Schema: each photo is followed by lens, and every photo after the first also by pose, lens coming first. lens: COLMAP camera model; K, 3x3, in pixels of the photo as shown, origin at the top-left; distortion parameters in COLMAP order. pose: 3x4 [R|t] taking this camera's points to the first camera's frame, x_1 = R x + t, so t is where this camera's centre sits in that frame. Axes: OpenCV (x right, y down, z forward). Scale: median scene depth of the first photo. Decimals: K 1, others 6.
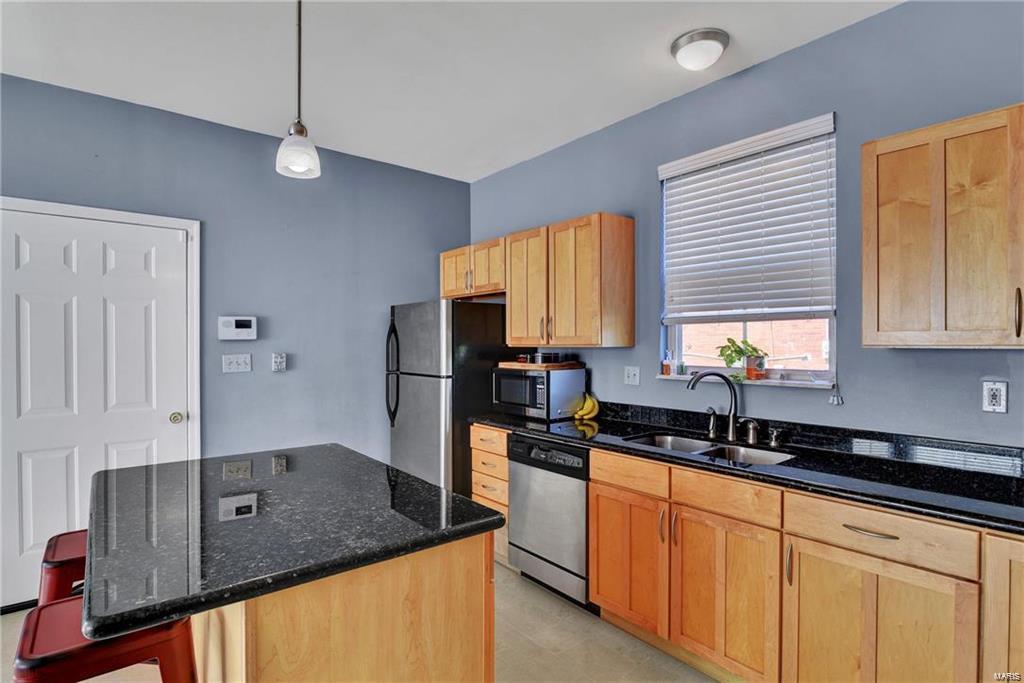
lens RADIAL K [[514.9, 0, 512.1], [0, 514.9, 348.2], [0, 0, 1]] dist [-0.006451, -0.000673]
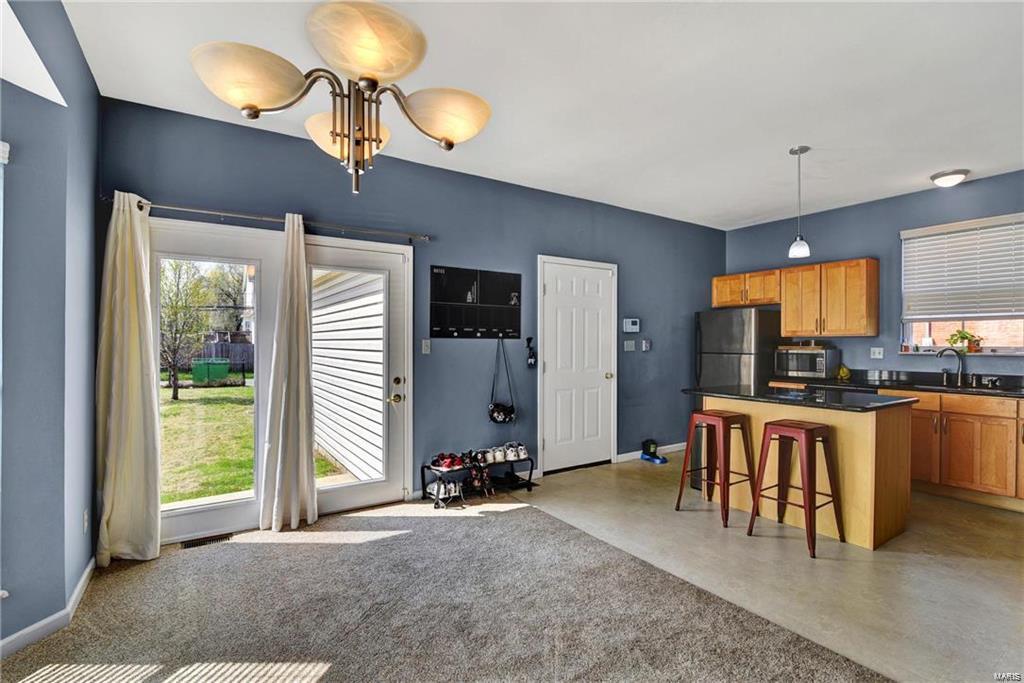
lens RADIAL K [[481.3, 0, 517.4], [0, 481.3, 344.5], [0, 0, 1]] dist [-0.017843, 0.001920]
pose [[0.994682, 0.002093, -0.102977, -0.820800], [-0.002569, 0.999987, -0.004490, 0.037352], [0.102966, 0.004731, 0.994674, -0.715675]]
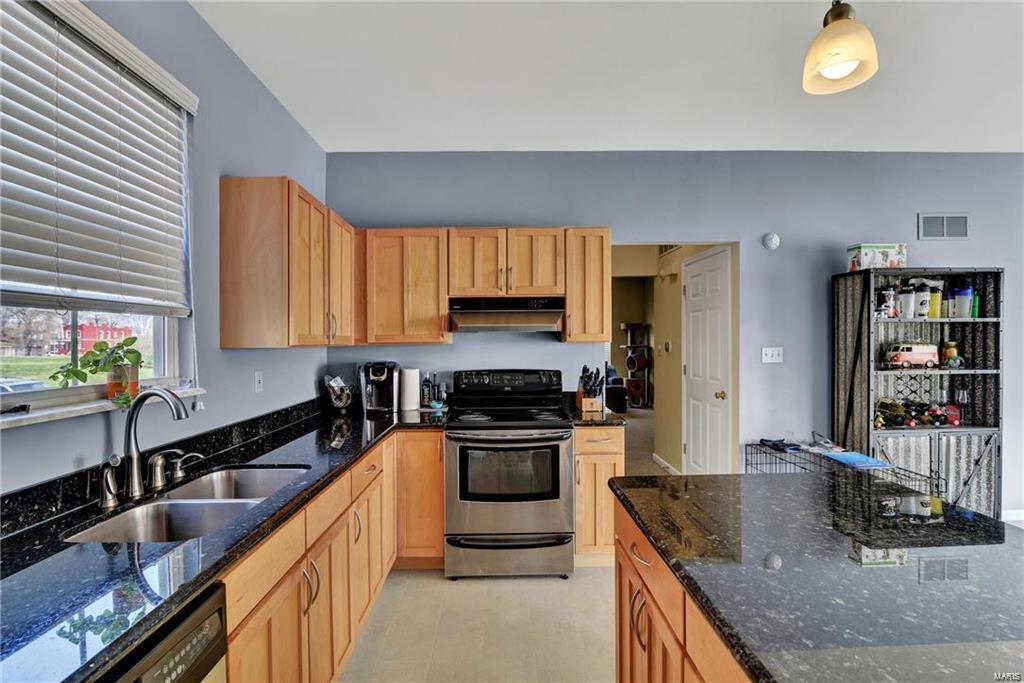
lens RADIAL K [[481.3, 0, 509.0], [0, 481.3, 343.5], [0, 0, 1]] dist [-0.017843, 0.001920]
pose [[-0.777857, 0.005403, 0.628418, -0.268468], [0.016119, 0.999806, 0.011356, -0.008610], [-0.628234, 0.018963, -0.777793, 0.991650]]
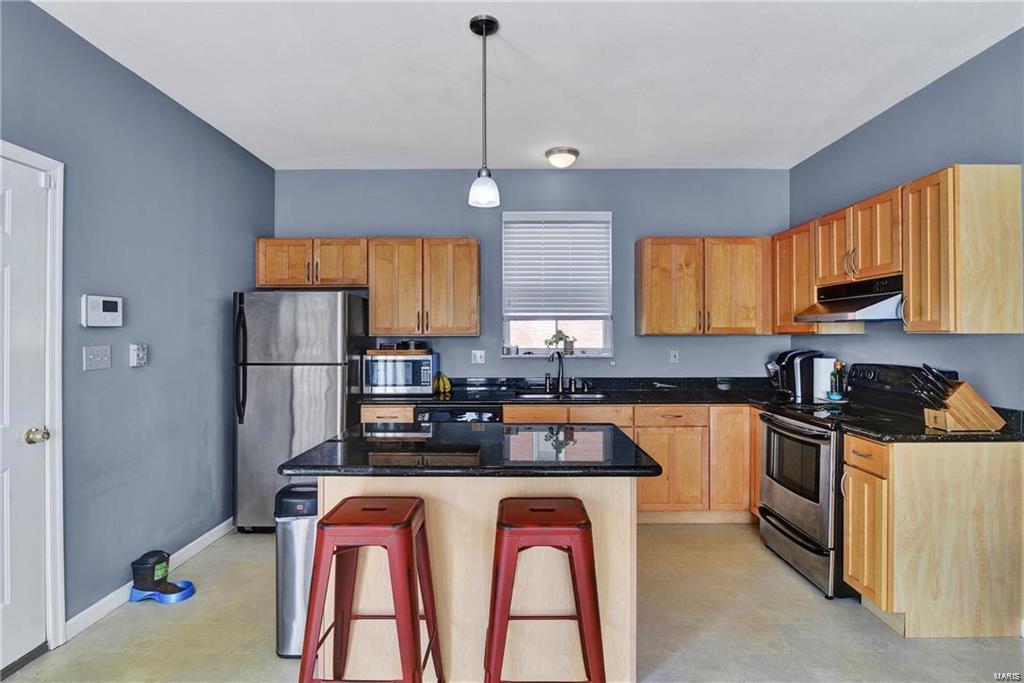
lens RADIAL K [[514.9, 0, 517.0], [0, 514.9, 337.1], [0, 0, 1]] dist [-0.006451, -0.000673]
pose [[0.639917, -0.001185, 0.768443, -0.795140], [0.008459, 0.999949, -0.005502, 0.009612], [-0.768397, 0.010021, 0.639895, 0.040065]]
